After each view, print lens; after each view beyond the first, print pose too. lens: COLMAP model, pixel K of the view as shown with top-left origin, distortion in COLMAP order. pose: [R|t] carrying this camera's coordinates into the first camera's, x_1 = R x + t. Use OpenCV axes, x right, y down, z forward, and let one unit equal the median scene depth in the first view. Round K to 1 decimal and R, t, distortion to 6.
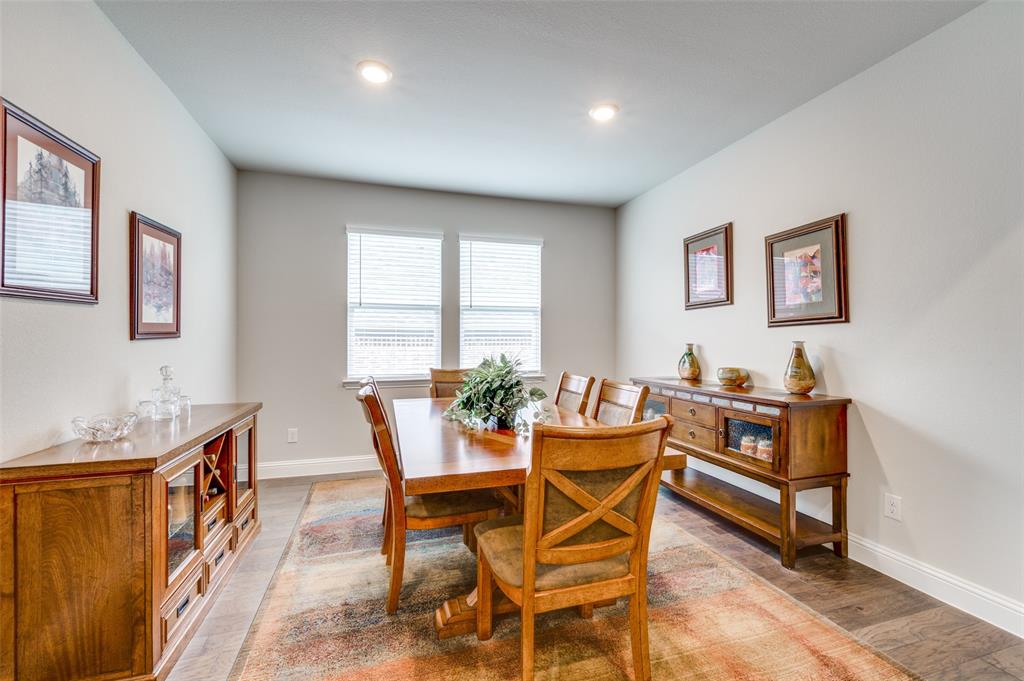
lens RADIAL K [[429.8, 0, 513.2], [0, 429.8, 341.5], [0, 0, 1]] dist [0.003623, 0.000285]
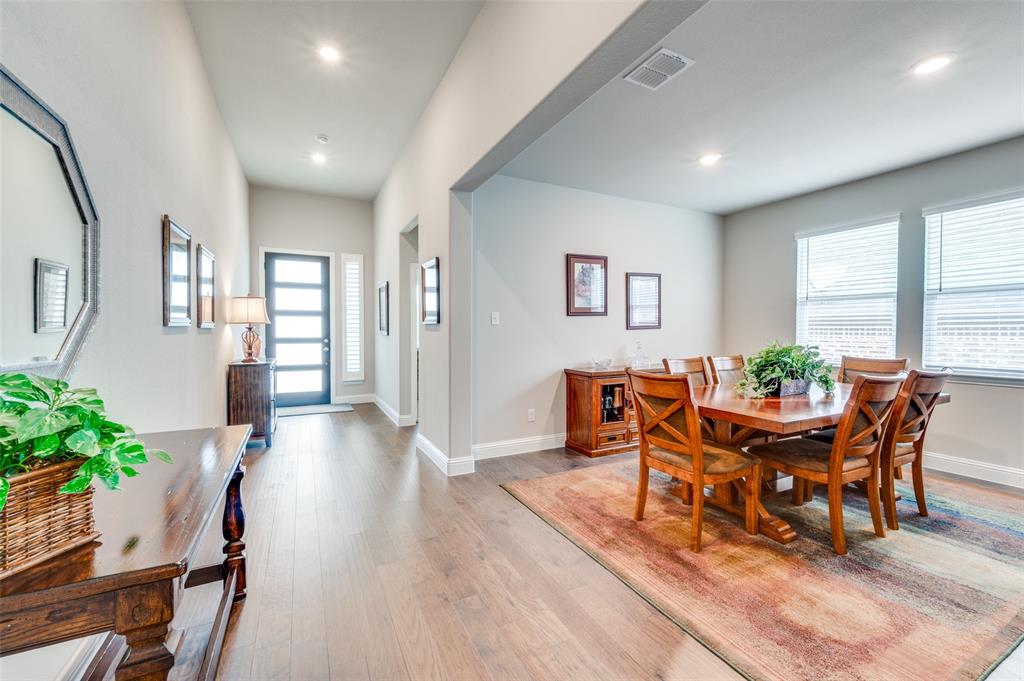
lens RADIAL K [[429.8, 0, 514.6], [0, 429.8, 334.7], [0, 0, 1]] dist [0.003623, 0.000285]
pose [[0.172014, 0.007636, -0.985065, 0.698952], [-0.002729, 0.999970, 0.007275, 0.004964], [0.985091, 0.001436, 0.172030, 0.021003]]
